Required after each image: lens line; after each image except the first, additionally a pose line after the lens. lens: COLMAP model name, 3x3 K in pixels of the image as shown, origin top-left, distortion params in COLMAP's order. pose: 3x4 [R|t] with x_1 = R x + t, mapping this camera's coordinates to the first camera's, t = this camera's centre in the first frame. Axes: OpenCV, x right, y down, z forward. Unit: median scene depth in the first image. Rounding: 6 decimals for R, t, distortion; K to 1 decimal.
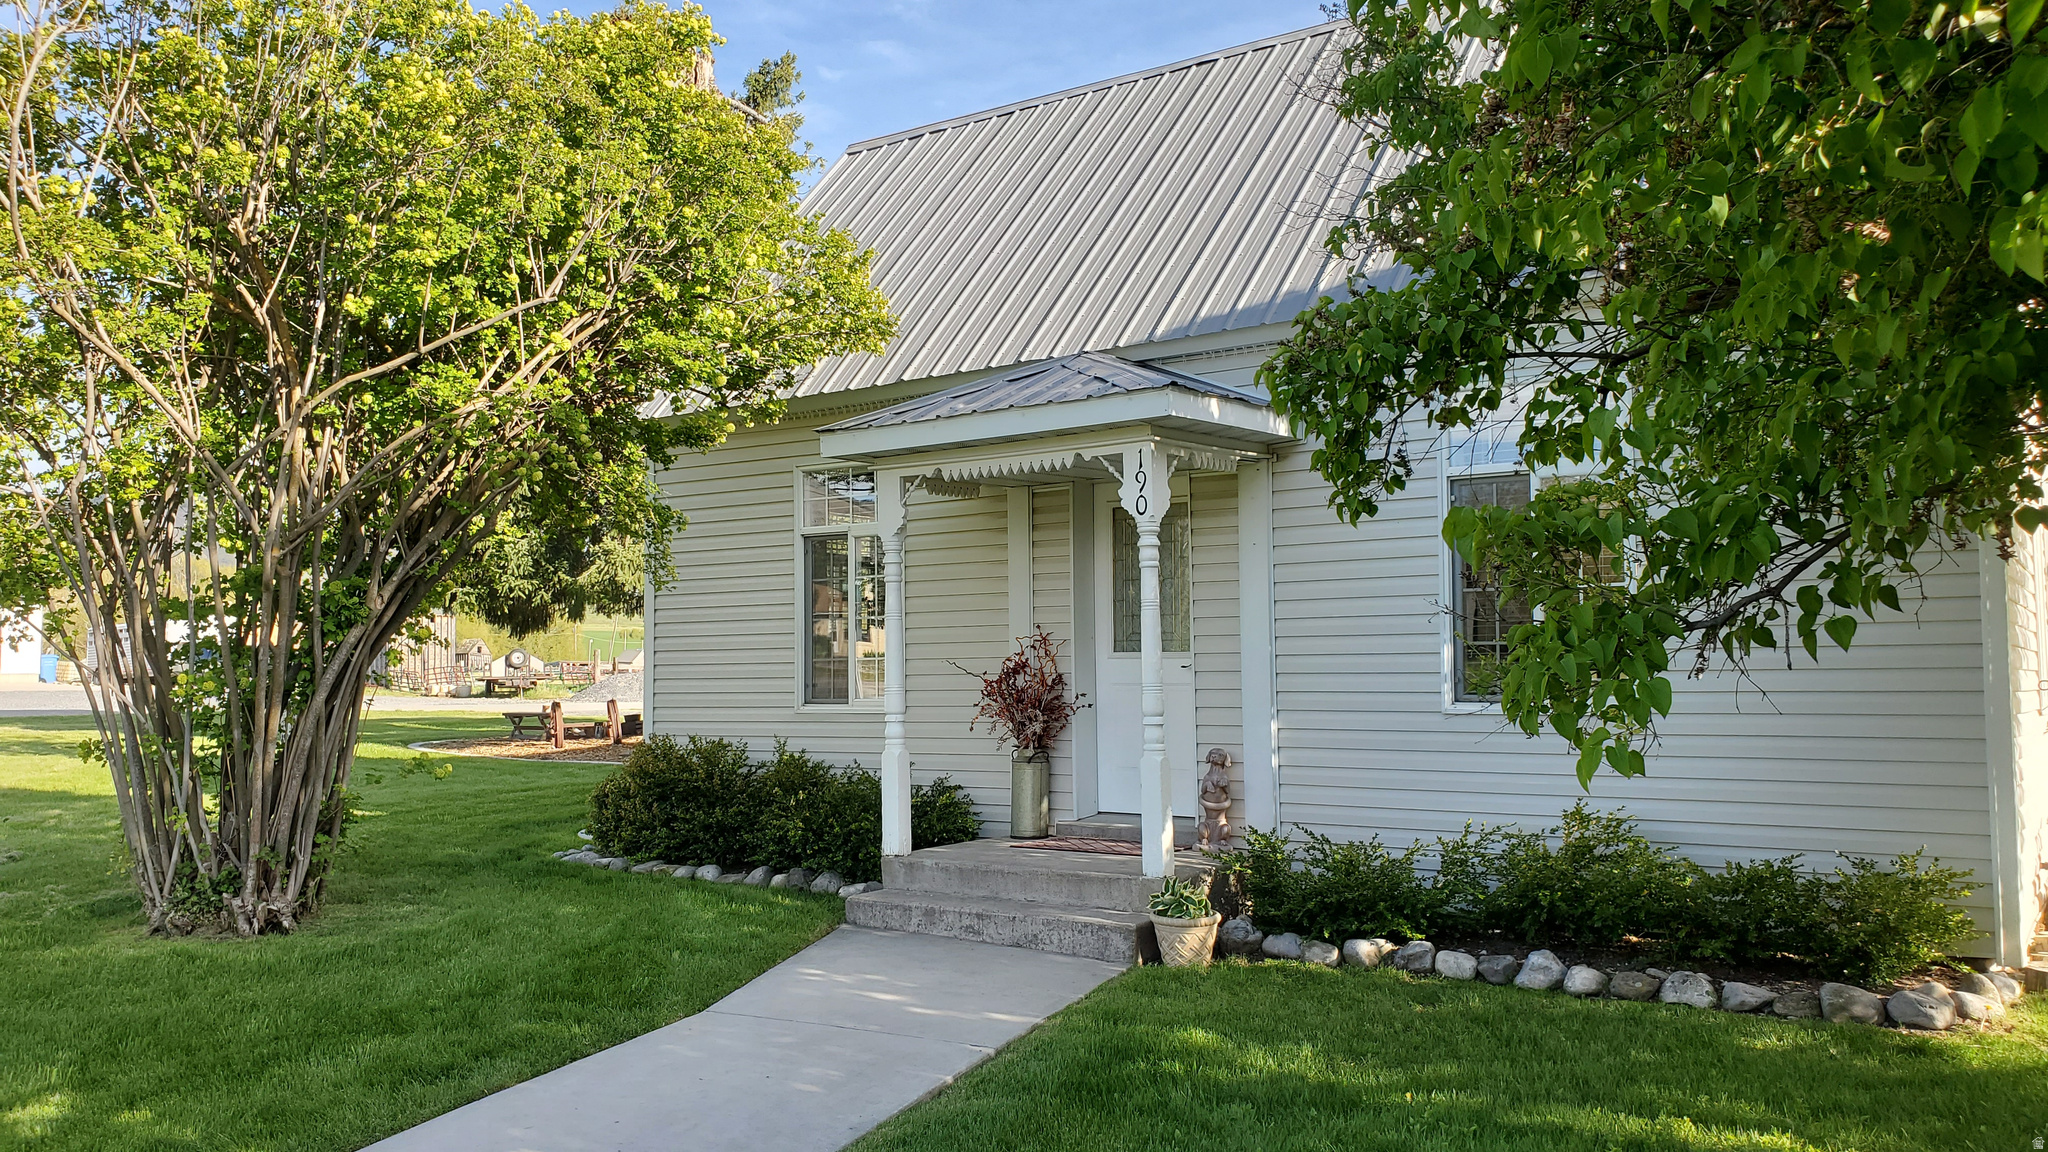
lens RADIAL K [[1578.3, 0, 1024.0], [0, 1578.3, 576.0], [0, 0, 1]] dist [0.125729, -0.153011]
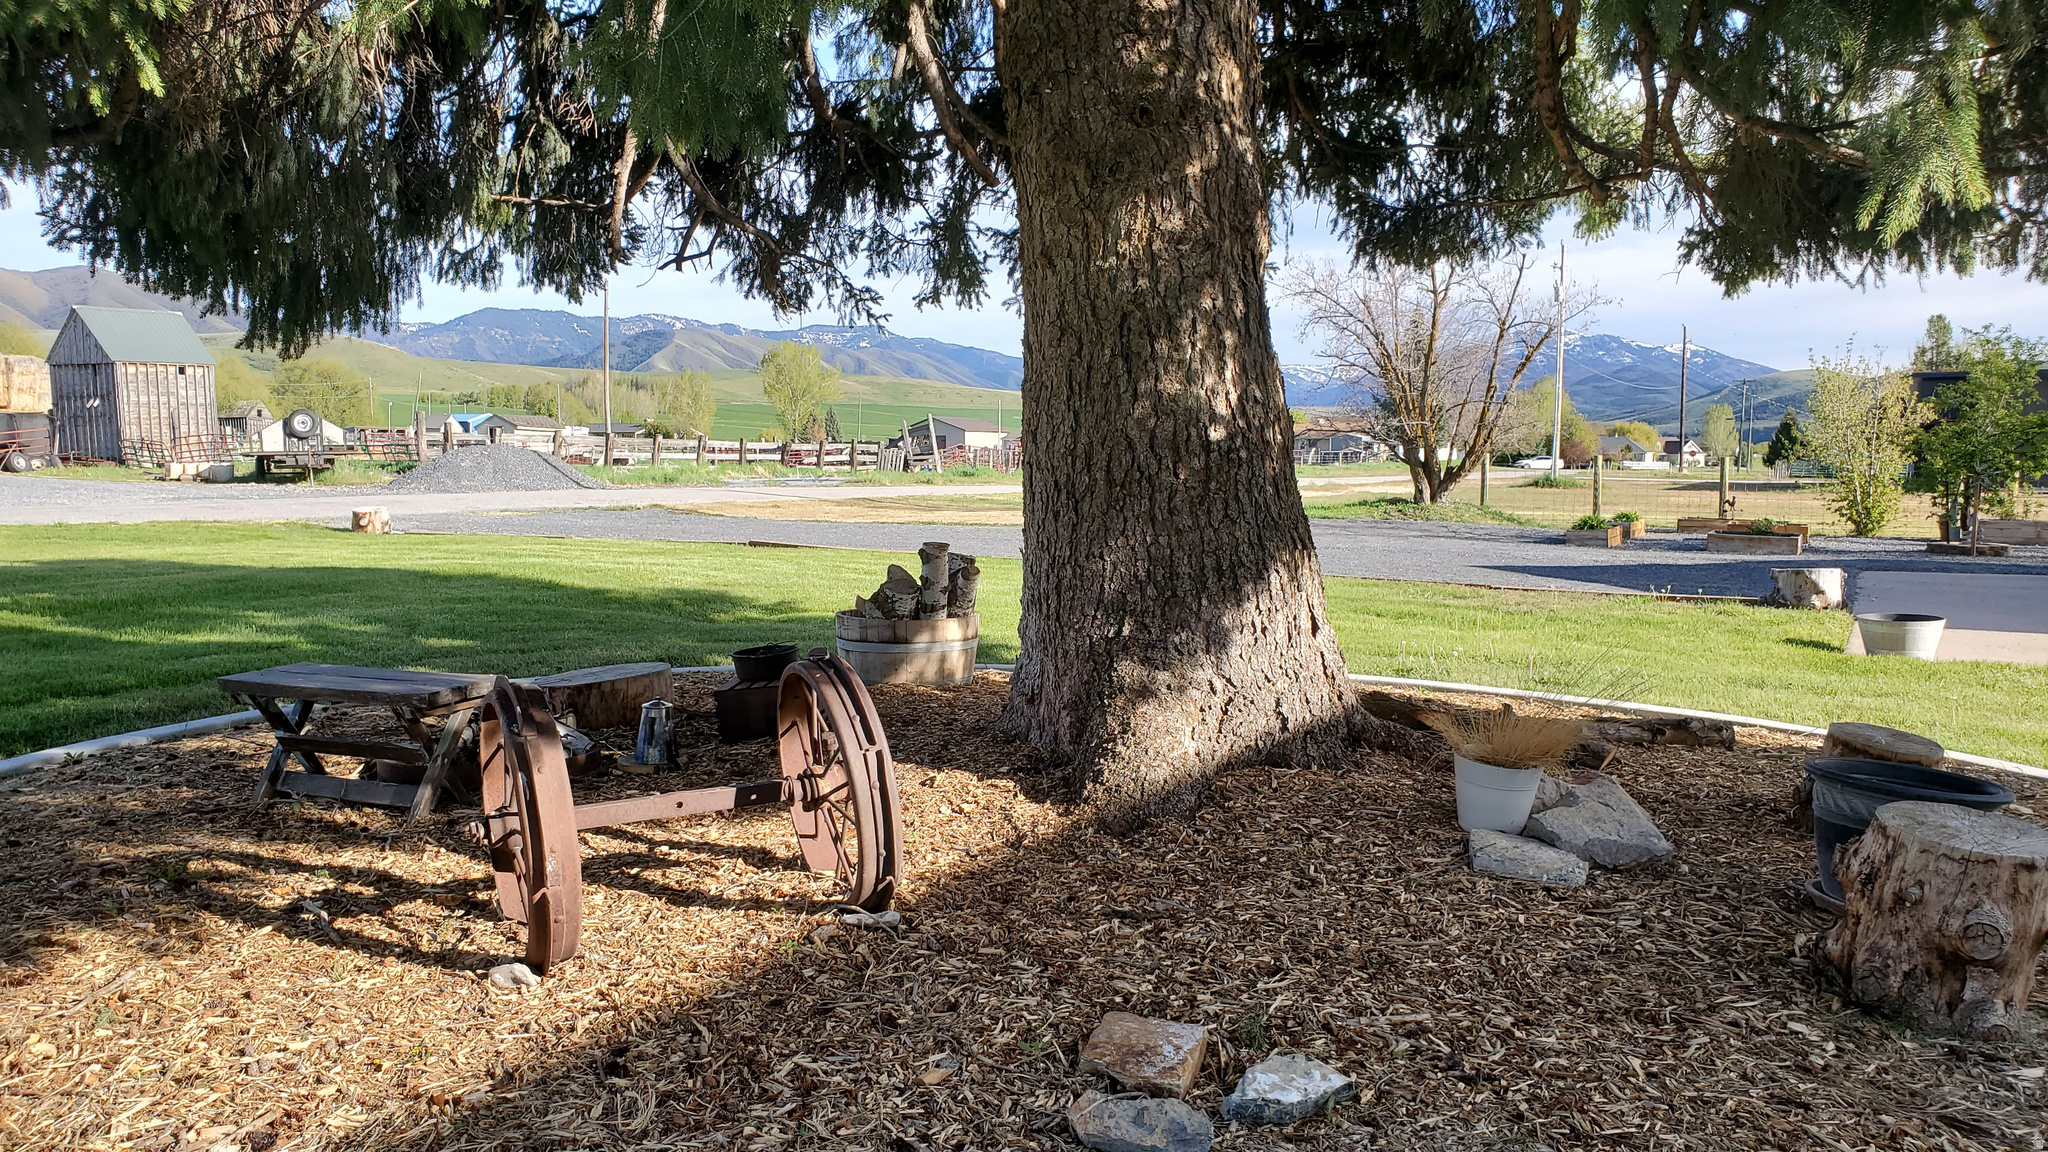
lens RADIAL K [[1578.3, 0, 1024.0], [0, 1578.3, 576.0], [0, 0, 1]] dist [0.125729, -0.153011]
pose [[0.993919, -0.007877, 0.109832, -0.093997], [-0.008064, 0.989553, 0.143943, 0.015659], [-0.109819, -0.143953, 0.983472, 0.301473]]
